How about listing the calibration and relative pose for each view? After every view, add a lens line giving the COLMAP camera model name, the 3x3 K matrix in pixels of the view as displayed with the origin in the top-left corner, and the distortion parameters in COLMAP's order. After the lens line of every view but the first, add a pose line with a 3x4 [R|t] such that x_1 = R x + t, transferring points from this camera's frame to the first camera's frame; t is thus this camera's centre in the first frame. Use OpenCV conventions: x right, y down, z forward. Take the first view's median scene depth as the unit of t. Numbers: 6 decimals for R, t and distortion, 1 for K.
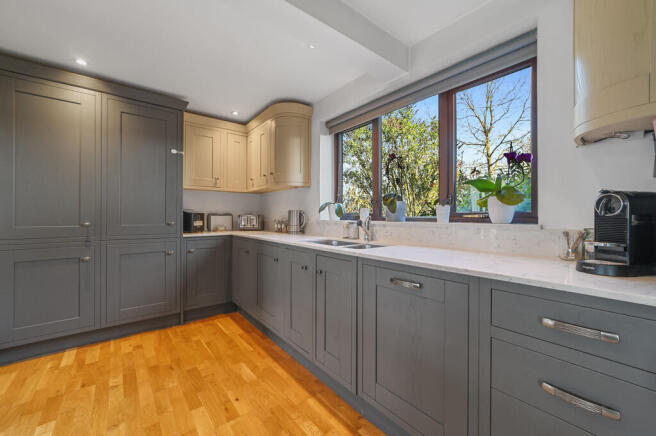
lens RADIAL K [[261.2, 0, 327.3], [0, 261.2, 215.2], [0, 0, 1]] dist [0.001594, 0.002101]
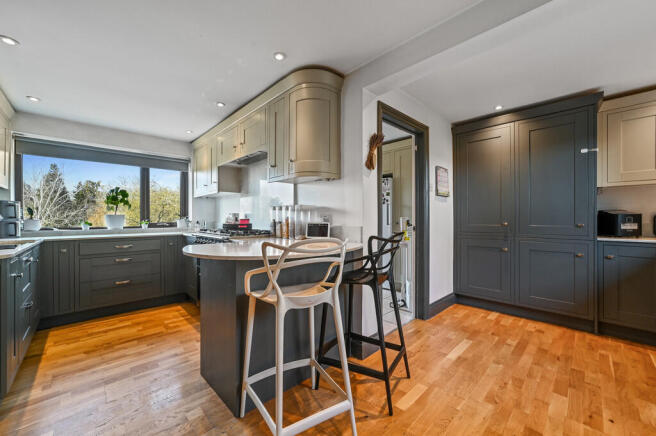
lens RADIAL K [[261.2, 0, 328.2], [0, 261.2, 220.0], [0, 0, 1]] dist [0.001594, 0.002101]
pose [[0.096669, 0.003713, -0.995310, 0.345713], [0.008252, 0.999956, 0.004532, -0.000345], [0.995282, -0.008651, 0.096634, -0.039671]]
